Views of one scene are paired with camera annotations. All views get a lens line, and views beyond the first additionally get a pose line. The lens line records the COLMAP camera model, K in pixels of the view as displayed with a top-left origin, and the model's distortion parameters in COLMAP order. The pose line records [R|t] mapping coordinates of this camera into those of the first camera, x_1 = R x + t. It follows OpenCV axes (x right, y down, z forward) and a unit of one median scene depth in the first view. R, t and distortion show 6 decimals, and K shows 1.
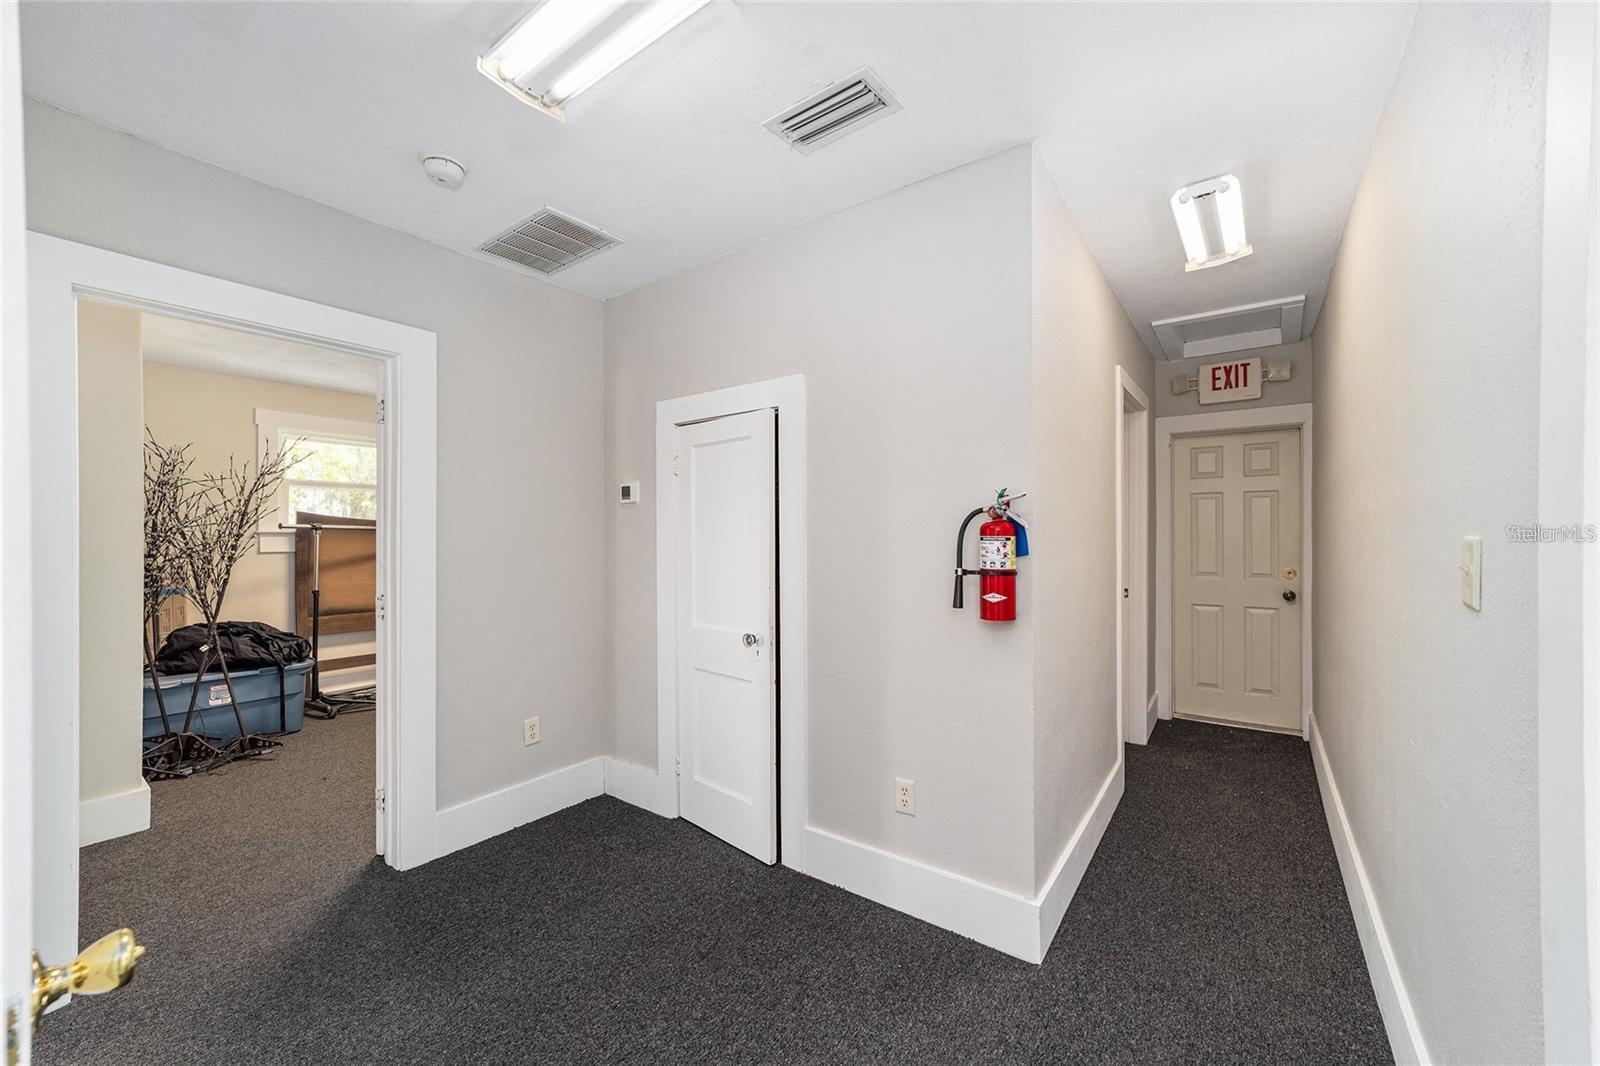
lens RADIAL K [[613.4, 0, 802.3], [0, 613.4, 538.4], [0, 0, 1]] dist [0.000587, 0.000291]
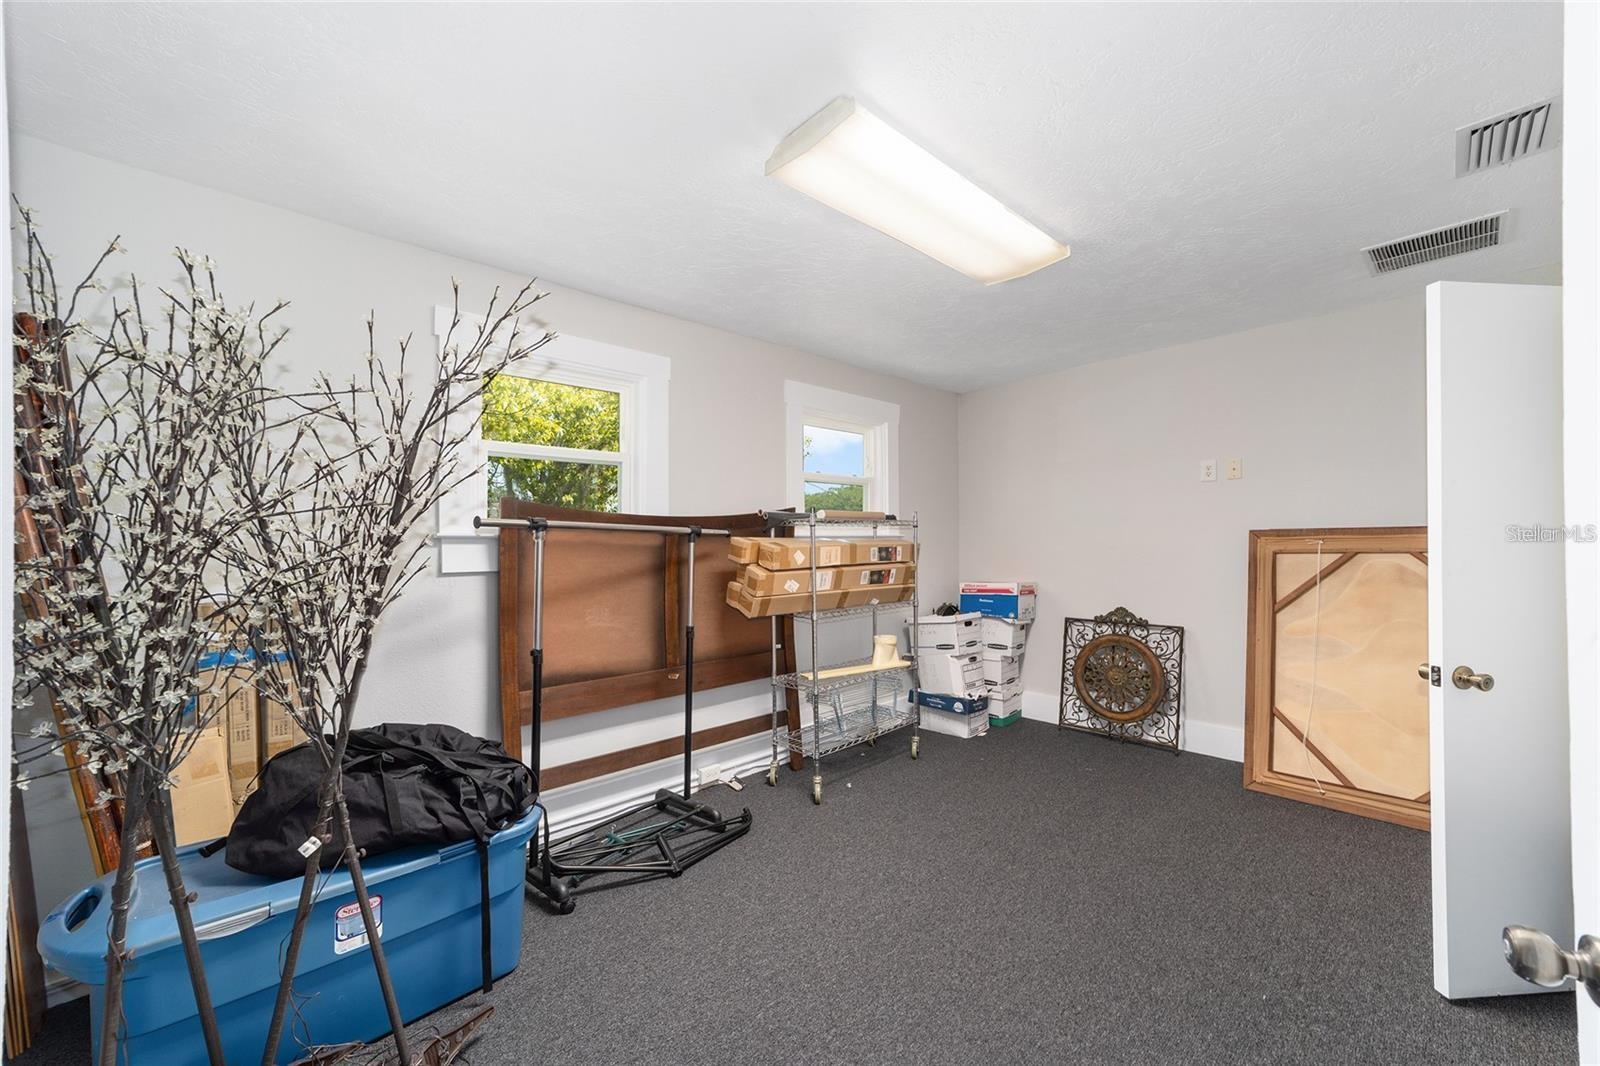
lens RADIAL K [[613.4, 0, 796.0], [0, 613.4, 536.4], [0, 0, 1]] dist [0.000587, 0.000291]
pose [[0.979653, -0.009716, -0.200464, -0.548818], [0.007753, 0.999914, -0.010571, -0.001635], [0.200550, 0.008802, 0.979644, 0.623805]]
